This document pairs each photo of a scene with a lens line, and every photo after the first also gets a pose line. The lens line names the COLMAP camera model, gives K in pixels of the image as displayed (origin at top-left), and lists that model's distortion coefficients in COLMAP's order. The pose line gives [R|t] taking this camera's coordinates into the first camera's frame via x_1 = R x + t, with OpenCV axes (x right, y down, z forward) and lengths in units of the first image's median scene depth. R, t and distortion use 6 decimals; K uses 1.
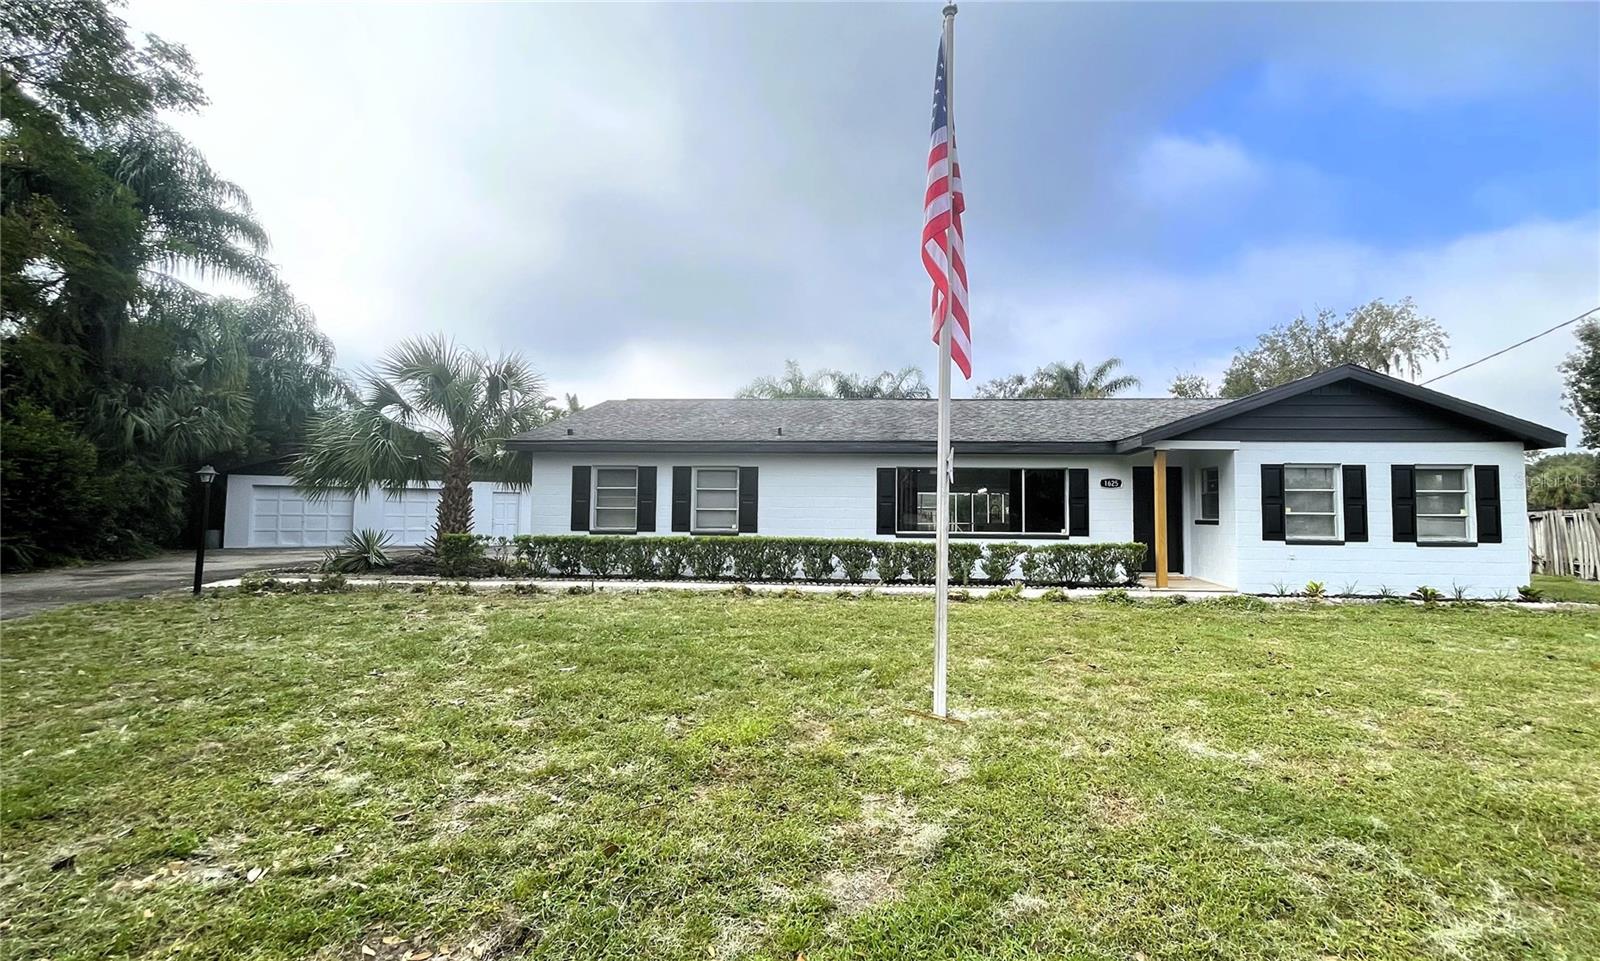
lens RADIAL K [[803.7, 0, 800.0], [0, 803.7, 480.5], [0, 0, 1]] dist [0.002178, 0.000578]
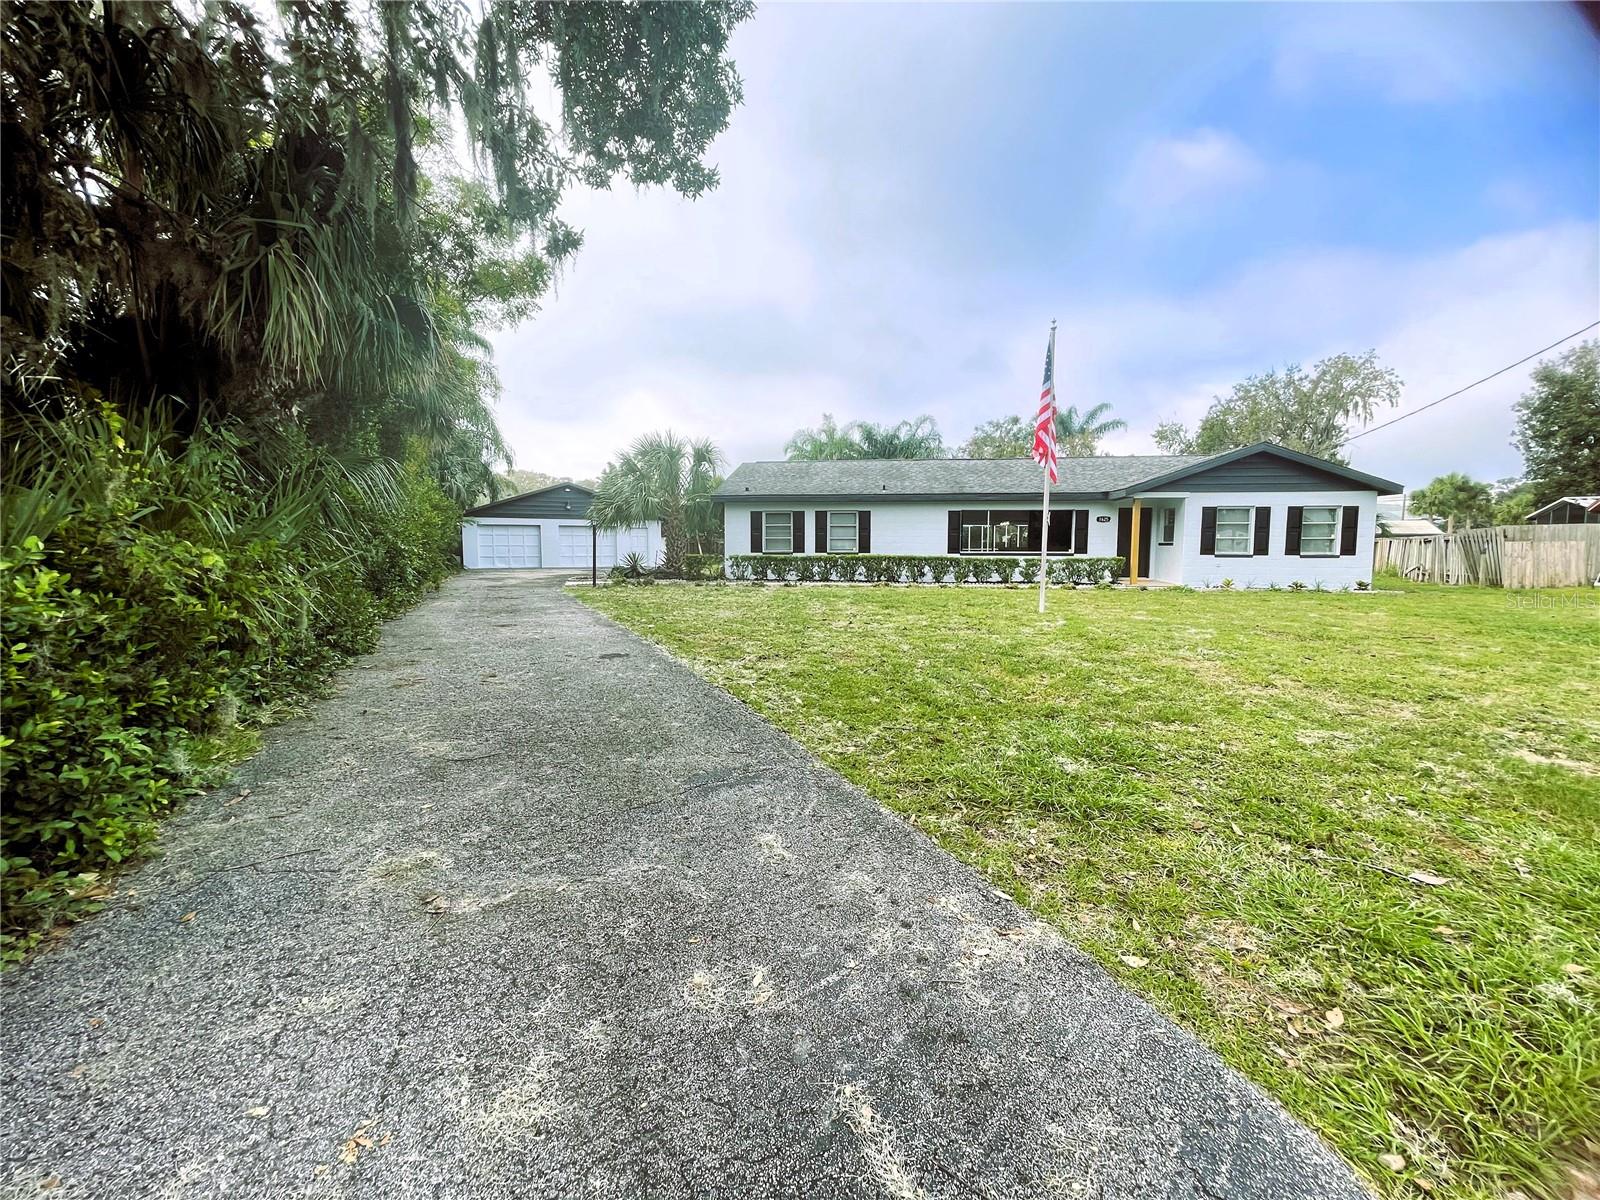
lens RADIAL K [[638.6, 0, 800.0], [0, 638.6, 600.0], [0, 0, 1]] dist [-0.000282, -0.000370]
pose [[0.997921, -0.001431, -0.064434, -0.124927], [0.009814, 0.991469, 0.129969, -0.008592], [0.063698, -0.130331, 0.989422, -0.291162]]
